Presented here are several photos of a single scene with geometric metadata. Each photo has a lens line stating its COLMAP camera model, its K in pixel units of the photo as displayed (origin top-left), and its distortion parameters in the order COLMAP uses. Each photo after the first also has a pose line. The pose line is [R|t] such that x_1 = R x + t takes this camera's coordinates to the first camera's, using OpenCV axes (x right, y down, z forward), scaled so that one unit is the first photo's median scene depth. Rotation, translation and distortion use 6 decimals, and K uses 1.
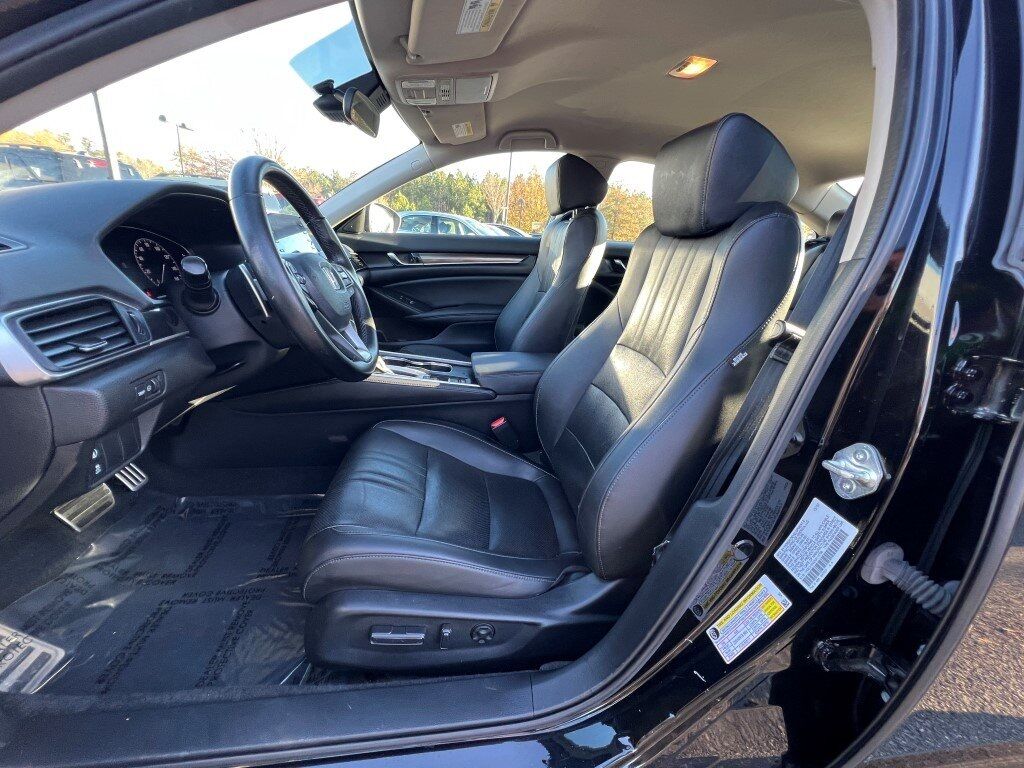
lens RADIAL K [[408.6, 0, 512.0], [0, 408.6, 384.0], [0, 0, 1]] dist [-0.000509, -0.000122]
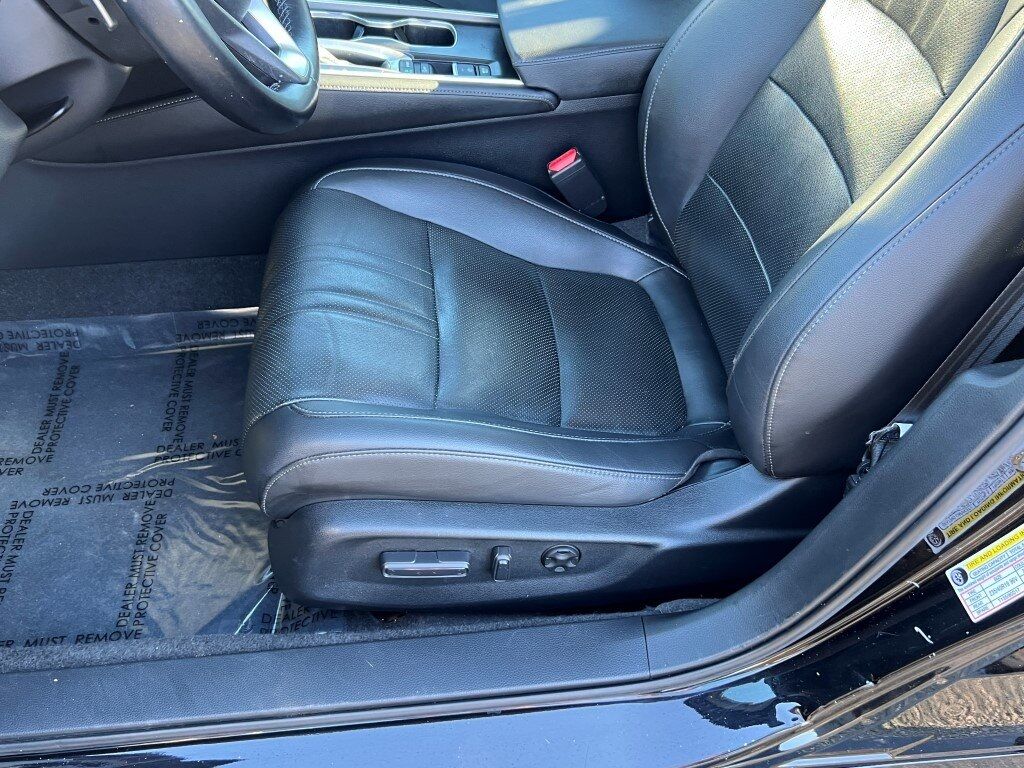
lens RADIAL K [[861.3, 0, 512.0], [0, 861.3, 384.0], [0, 0, 1]] dist [0.061195, -0.087605]
pose [[0.997643, -0.014397, -0.067086, -0.051537], [0.040296, 0.914296, 0.403036, -0.137730], [0.055534, -0.404790, 0.912722, -0.065182]]
